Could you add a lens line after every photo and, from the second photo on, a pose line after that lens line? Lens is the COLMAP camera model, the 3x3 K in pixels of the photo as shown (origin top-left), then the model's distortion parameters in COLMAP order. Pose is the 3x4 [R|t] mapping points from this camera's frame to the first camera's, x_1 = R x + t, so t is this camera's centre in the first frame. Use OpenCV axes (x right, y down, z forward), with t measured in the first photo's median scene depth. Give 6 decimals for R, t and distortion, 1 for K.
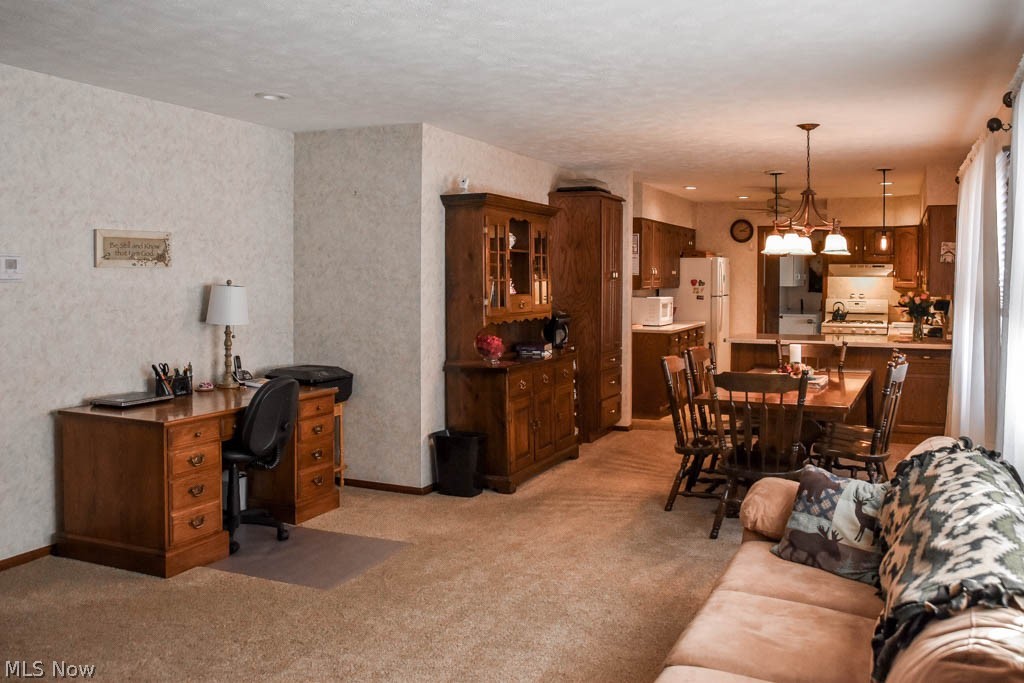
lens RADIAL K [[965.2, 0, 511.9], [0, 965.2, 336.0], [0, 0, 1]] dist [-0.150346, 0.000000]
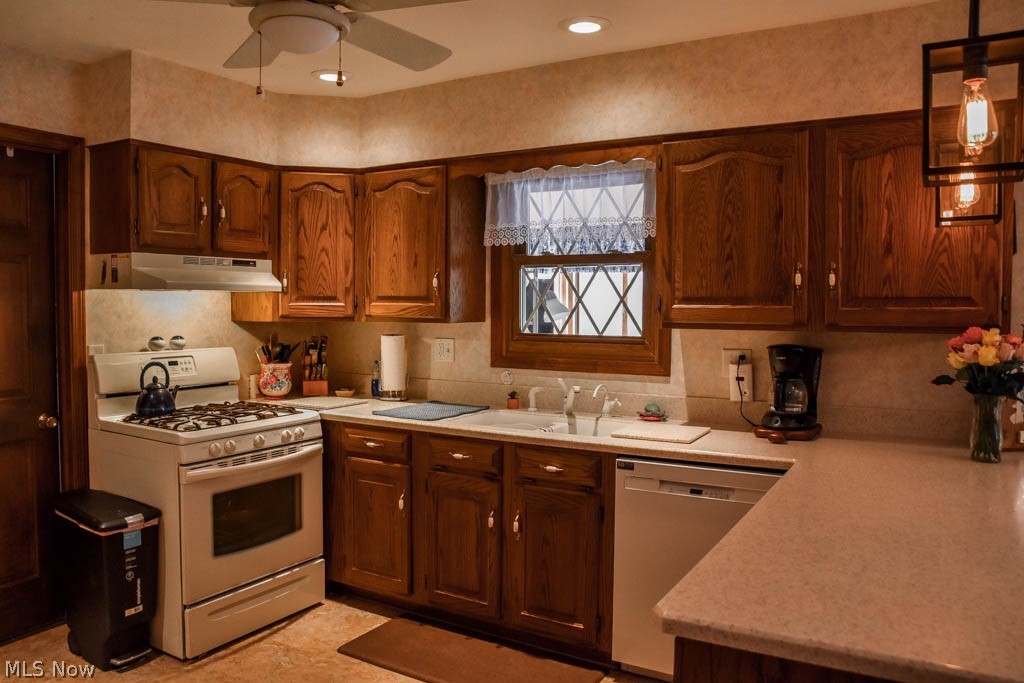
lens RADIAL K [[772.4, 0, 505.8], [0, 772.4, 338.3], [0, 0, 1]] dist [-0.105658, 0.045432]
pose [[0.131536, -0.047236, 0.990185, 0.087076], [0.058505, 0.997493, 0.039813, -0.047925], [-0.989583, 0.052694, 0.133970, 0.829380]]
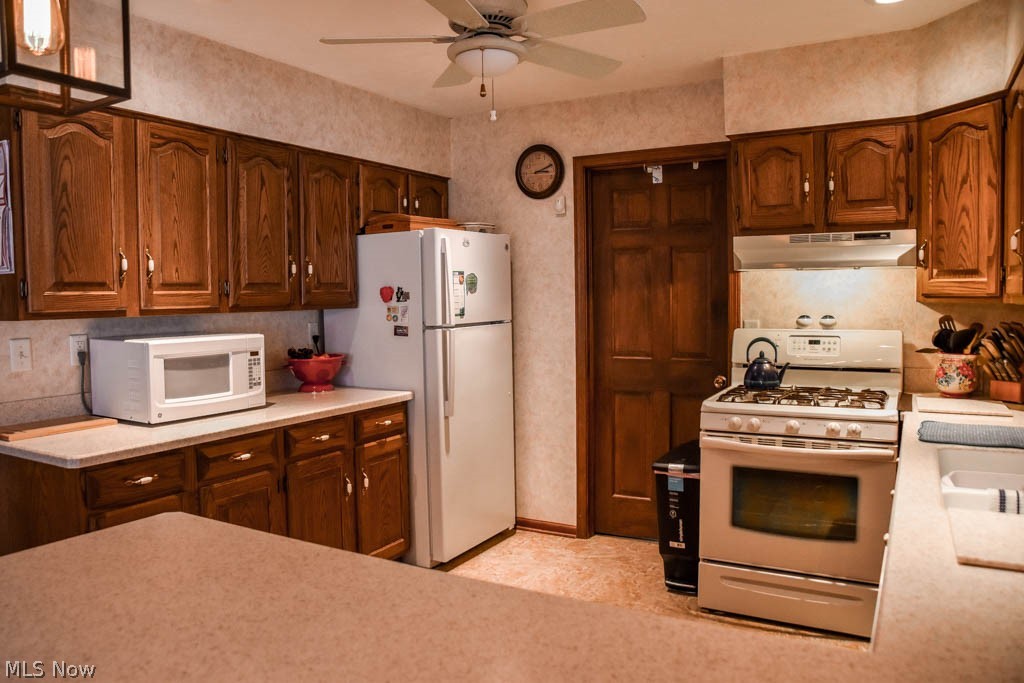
lens RADIAL K [[765.3, 0, 509.5], [0, 765.3, 338.5], [0, 0, 1]] dist [-0.104910, 0.052056]
pose [[0.992521, -0.009833, -0.121681, 0.281297], [0.009102, 0.999937, -0.006558, -0.034531], [0.121738, 0.005401, 0.992548, 0.689882]]
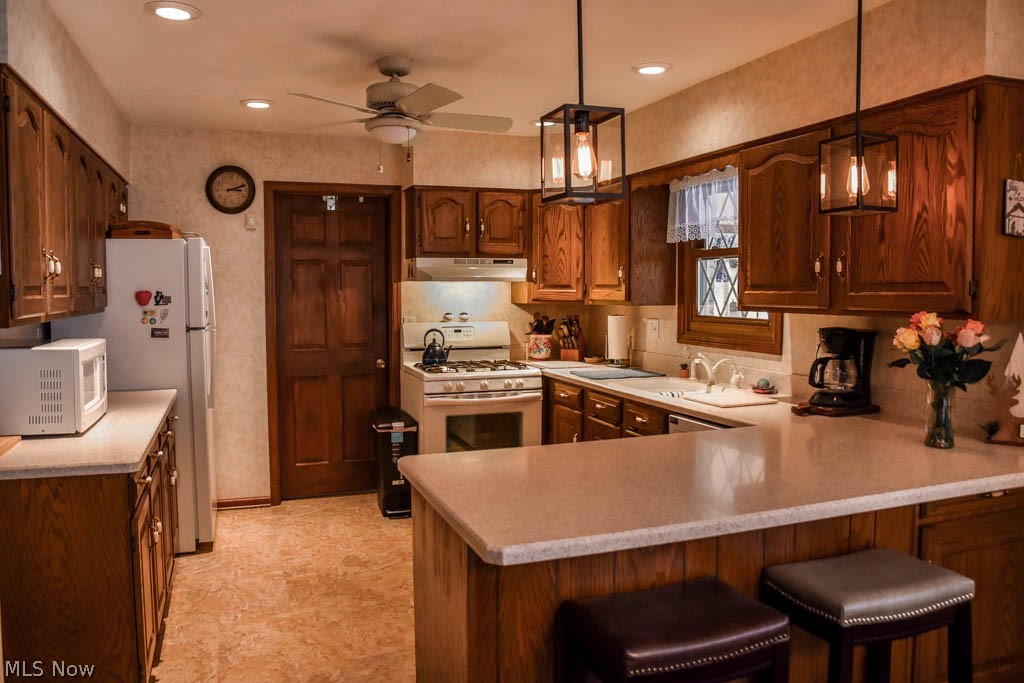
lens RADIAL K [[765.3, 0, 511.8], [0, 765.3, 342.2], [0, 0, 1]] dist [-0.104910, 0.052056]
pose [[0.725789, -0.051619, 0.685978, 0.081659], [0.046759, 0.998576, 0.025669, -0.037367], [-0.686326, 0.013446, 0.727169, 0.654216]]
